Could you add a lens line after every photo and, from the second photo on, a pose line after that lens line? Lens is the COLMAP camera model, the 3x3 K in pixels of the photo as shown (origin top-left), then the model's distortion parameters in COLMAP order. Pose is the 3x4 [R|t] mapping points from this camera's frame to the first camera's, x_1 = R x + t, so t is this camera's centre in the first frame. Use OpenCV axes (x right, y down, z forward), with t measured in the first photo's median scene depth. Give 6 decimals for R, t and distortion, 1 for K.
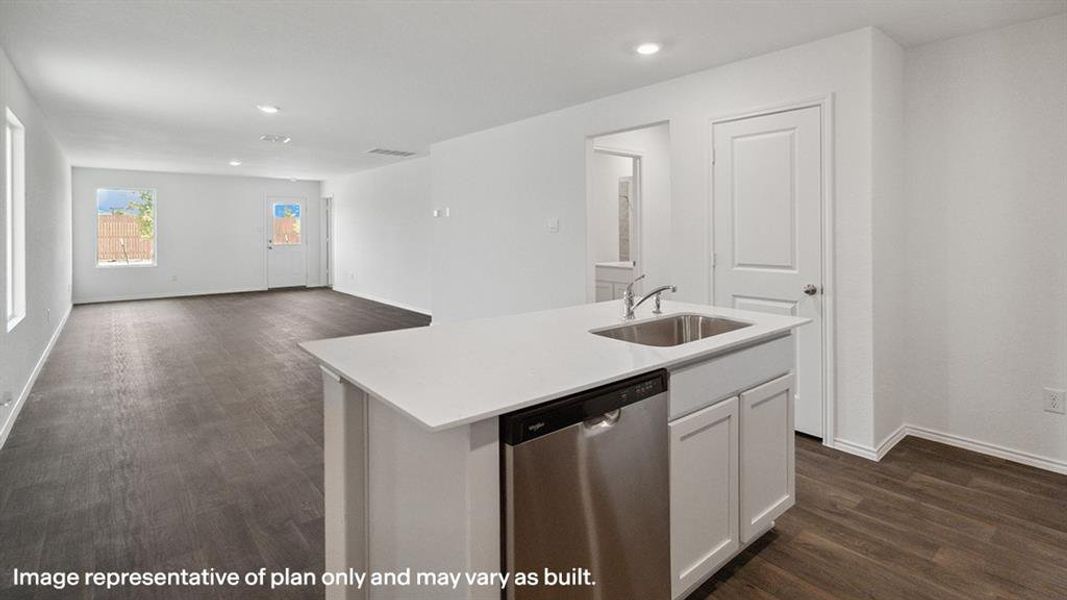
lens RADIAL K [[502.8, 0, 535.1], [0, 502.8, 233.4], [0, 0, 1]] dist [-0.000287, 0.000179]
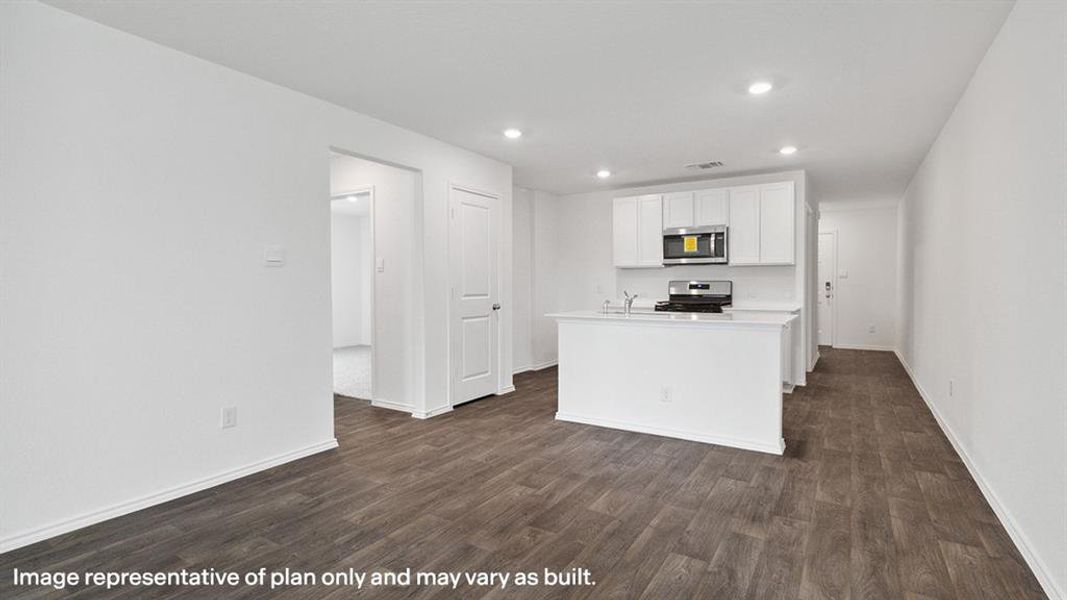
lens RADIAL K [[500.5, 0, 535.9], [0, 500.5, 280.2], [0, 0, 1]] dist [-0.002087, -0.000276]
pose [[-0.318262, 0.012284, 0.947923, -1.191520], [0.009678, 0.999906, -0.009708, 0.045026], [-0.947953, 0.006084, -0.318351, 1.546718]]
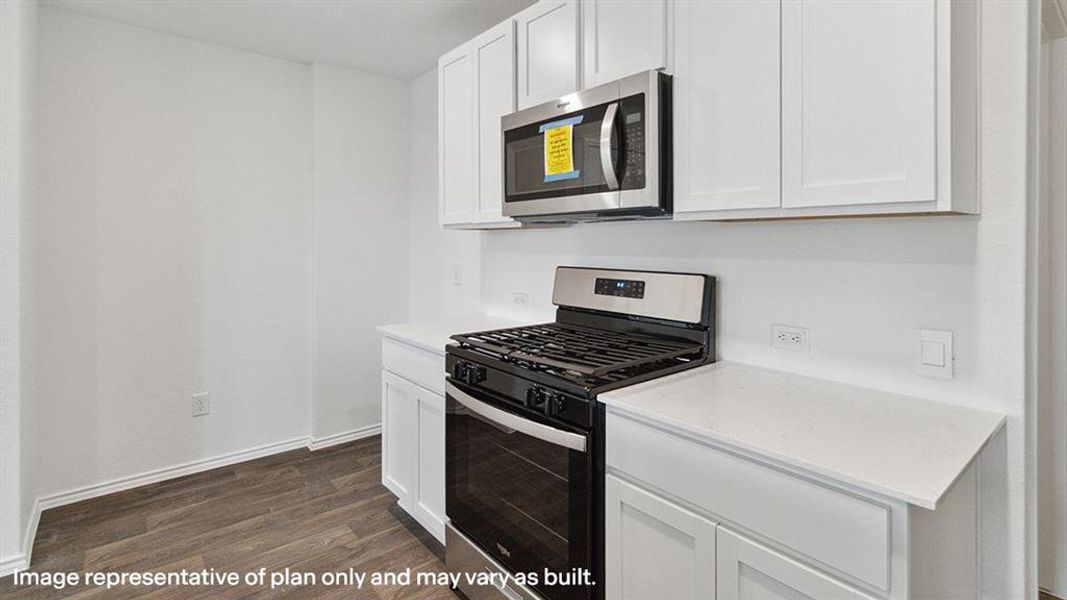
lens RADIAL K [[511.7, 0, 544.7], [0, 511.7, 243.8], [0, 0, 1]] dist [0.000972, 0.000169]
pose [[-0.008361, 0.000717, 0.999965, -0.050555], [0.004029, 0.999992, -0.000684, -0.002103], [-0.999957, 0.004024, -0.008364, 0.277142]]
